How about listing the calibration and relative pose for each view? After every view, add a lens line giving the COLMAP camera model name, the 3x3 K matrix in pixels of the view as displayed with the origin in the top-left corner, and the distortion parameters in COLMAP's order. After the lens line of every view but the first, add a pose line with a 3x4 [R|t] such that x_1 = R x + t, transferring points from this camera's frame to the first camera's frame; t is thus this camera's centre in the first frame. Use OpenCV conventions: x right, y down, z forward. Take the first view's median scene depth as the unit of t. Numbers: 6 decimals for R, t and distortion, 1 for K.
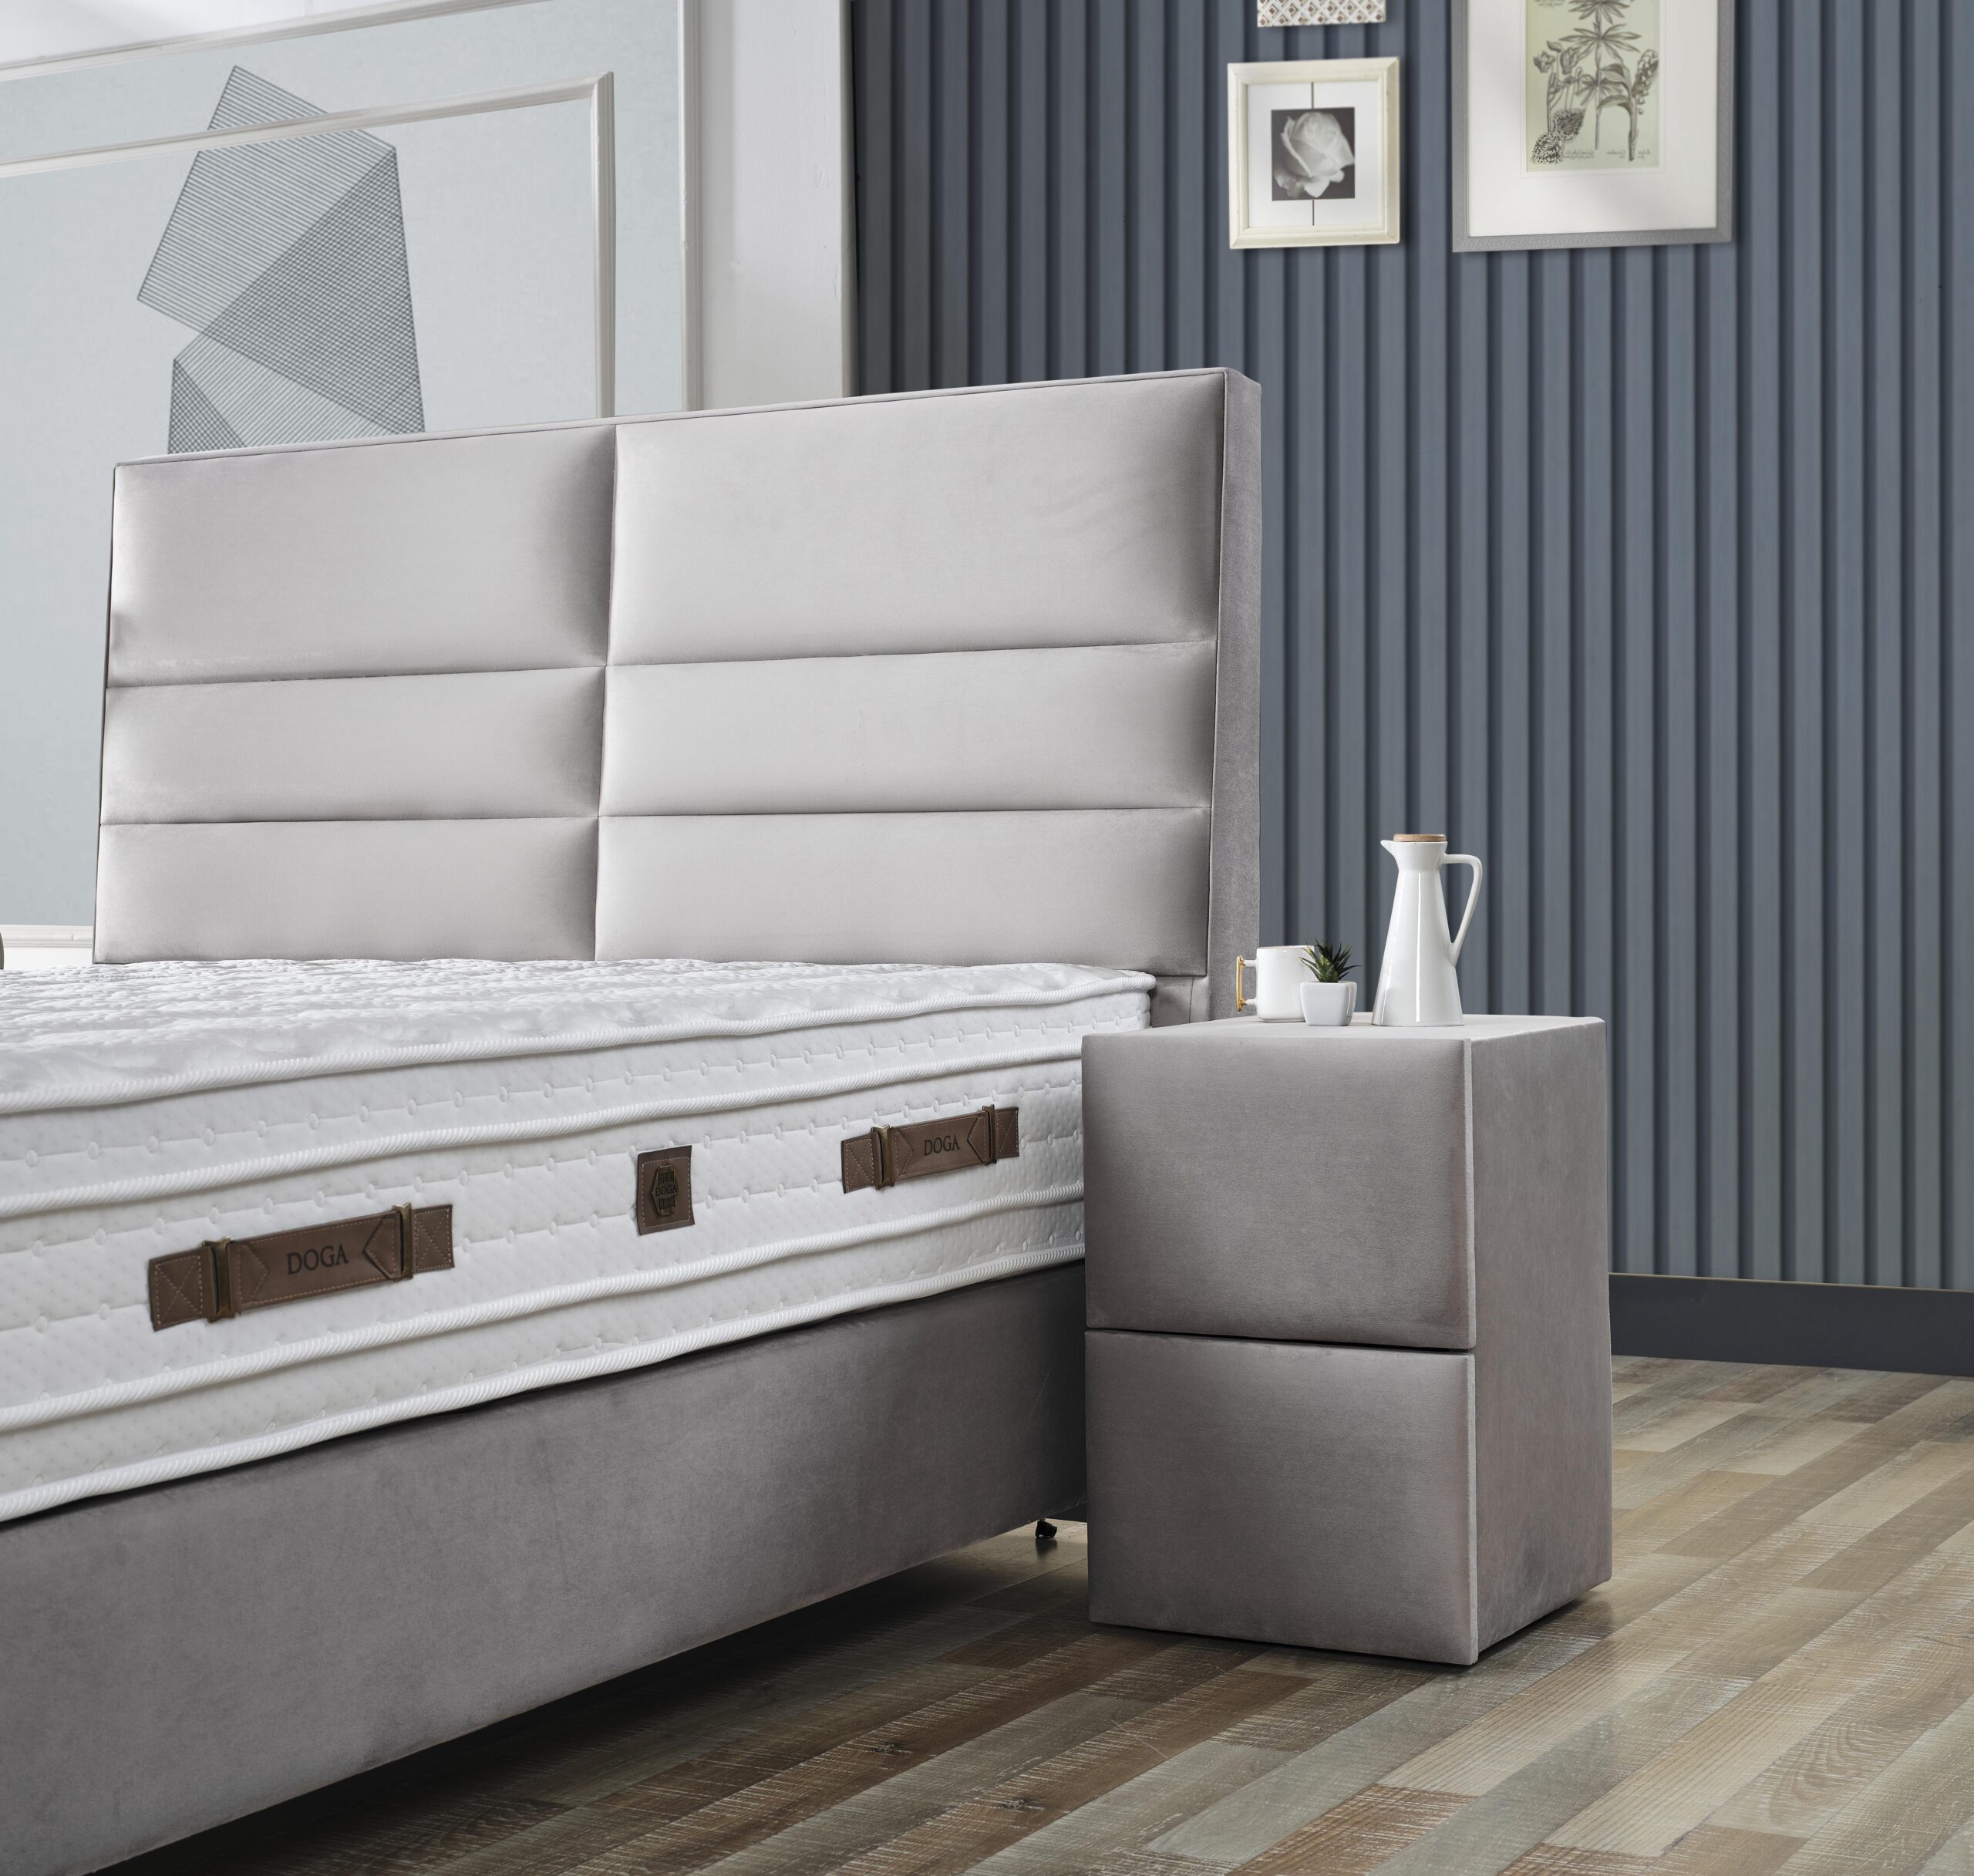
lens RADIAL K [[3568.6, 0, 1060.5], [0, 3568.6, 1007.7], [0, 0, 1]] dist [0.058322, 0.000000]
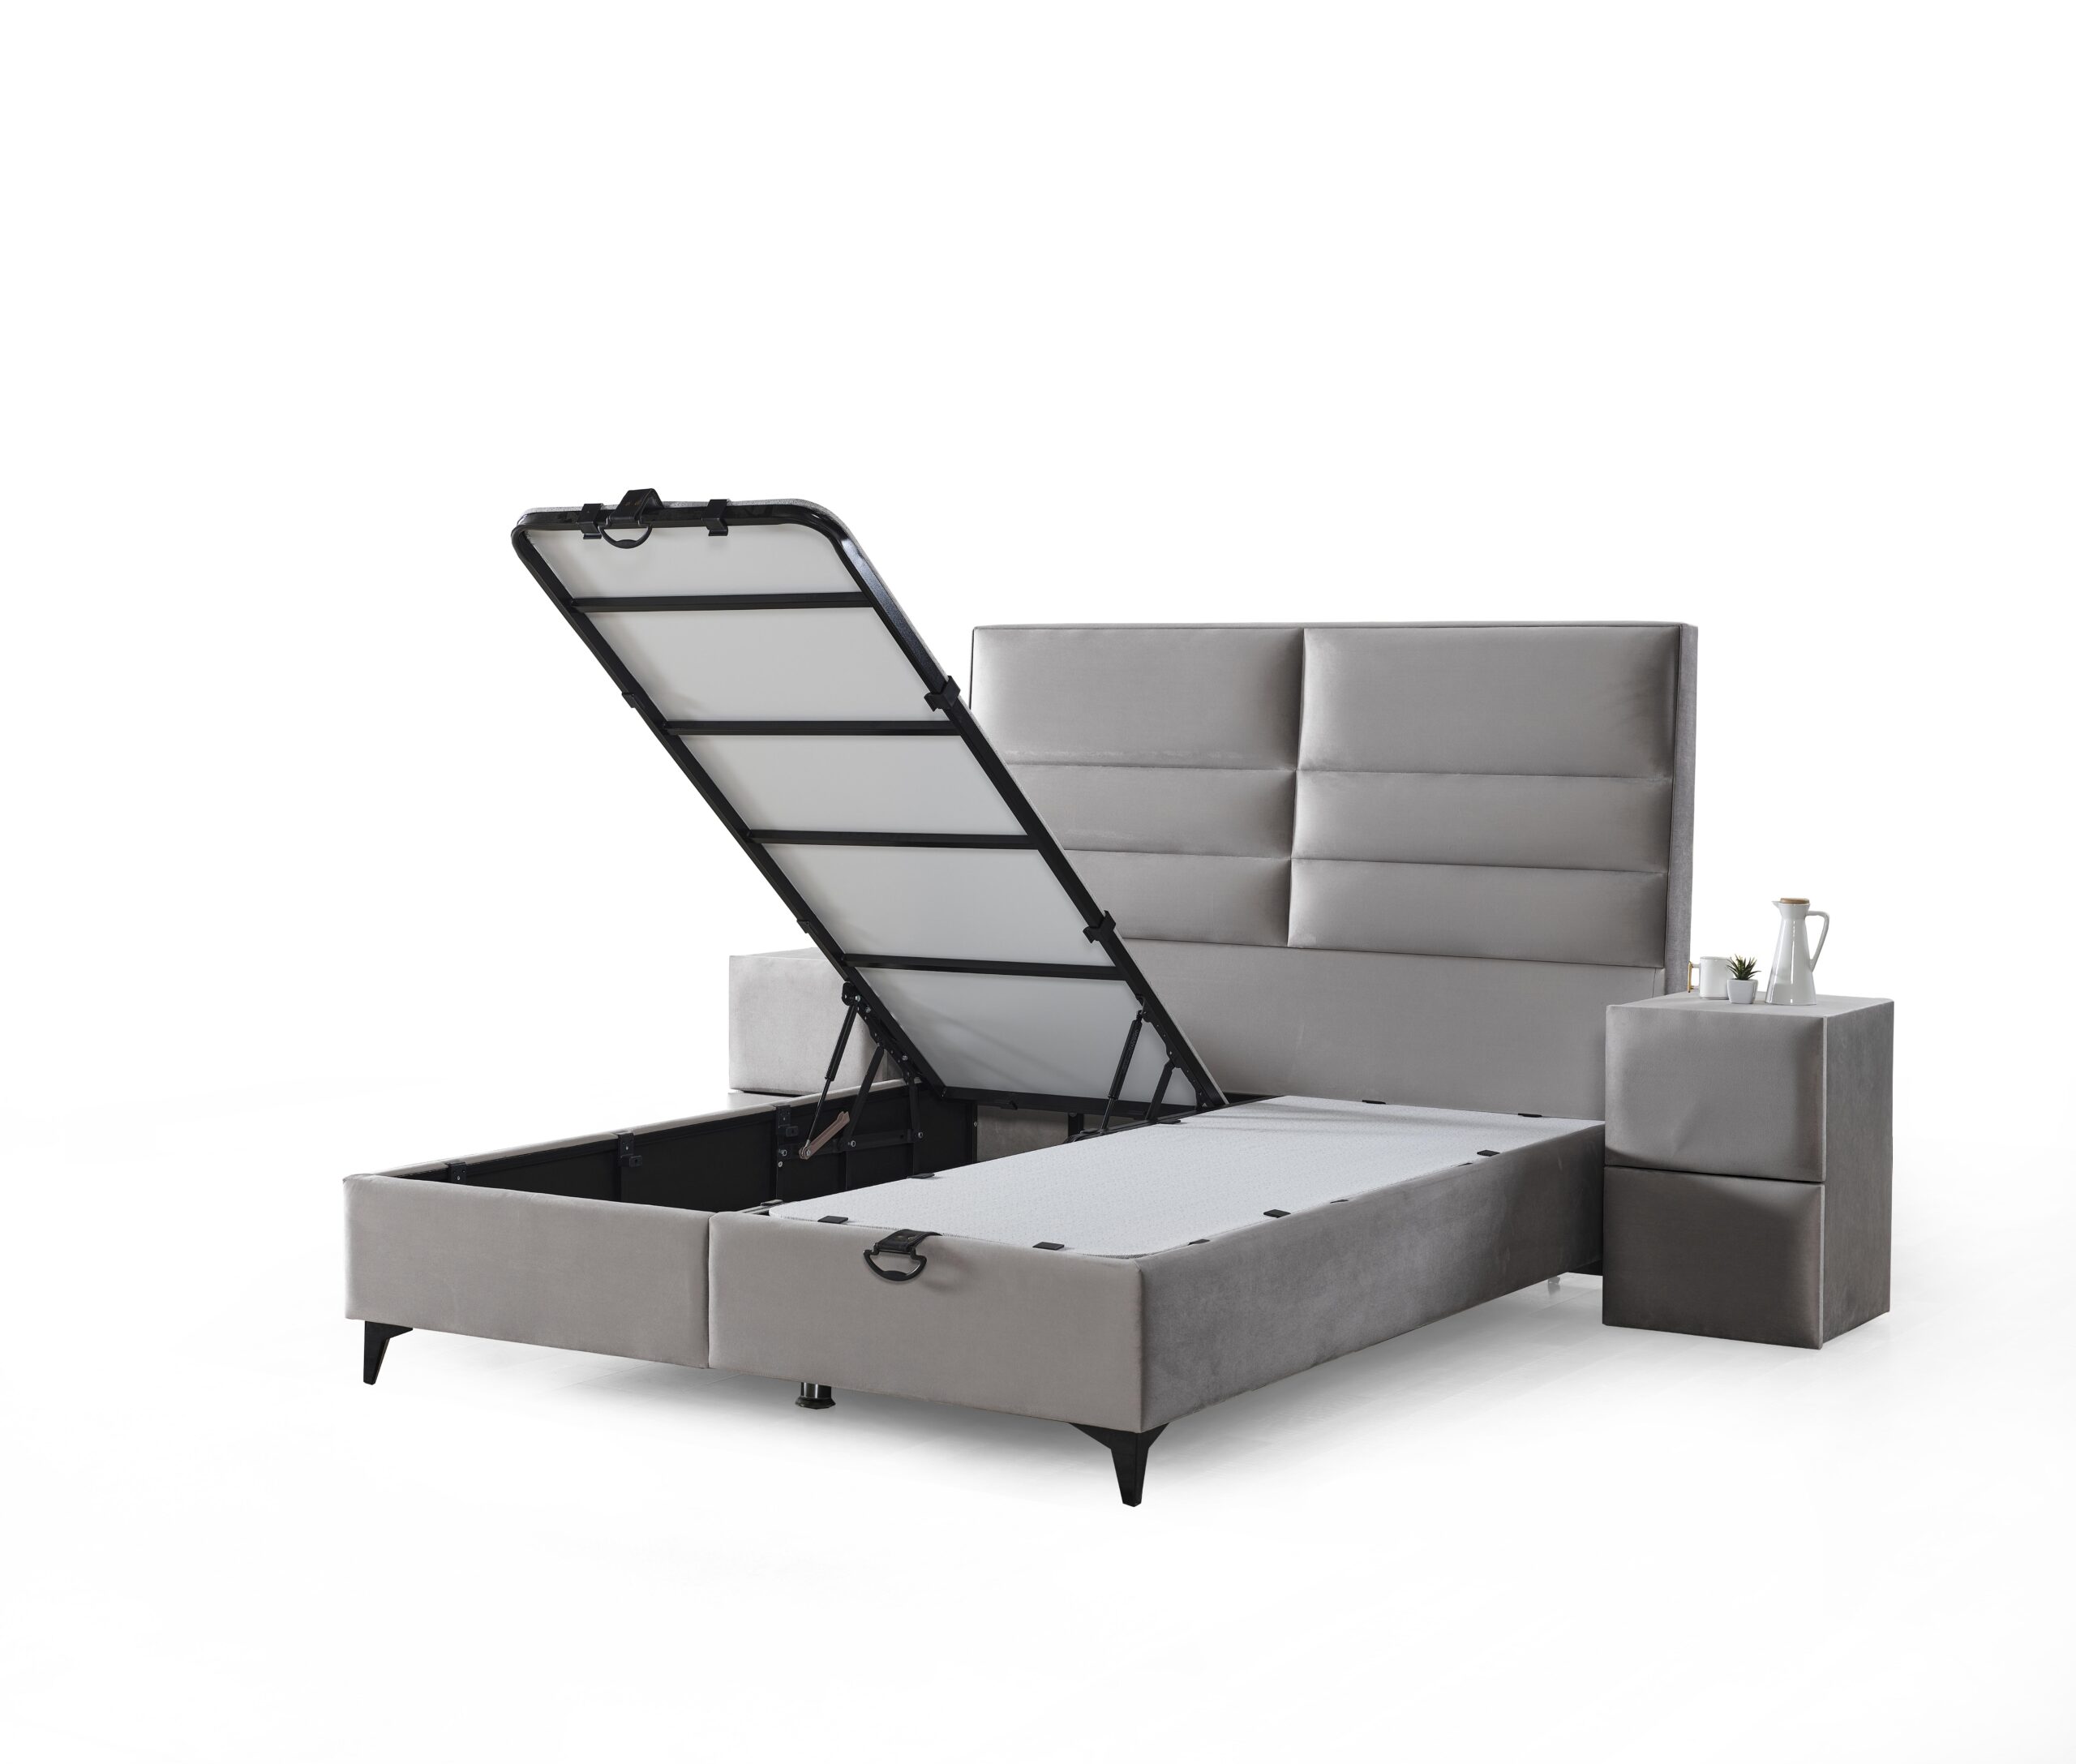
lens RADIAL K [[3476.0, 0, 1040.5], [0, 3476.0, 885.9], [0, 0, 1]] dist [0.019499, 0.000000]
pose [[0.998222, 0.019453, -0.056340, -0.170887], [-0.018685, 0.999726, 0.014132, -0.068117], [0.056600, -0.013054, 0.998312, -0.738384]]
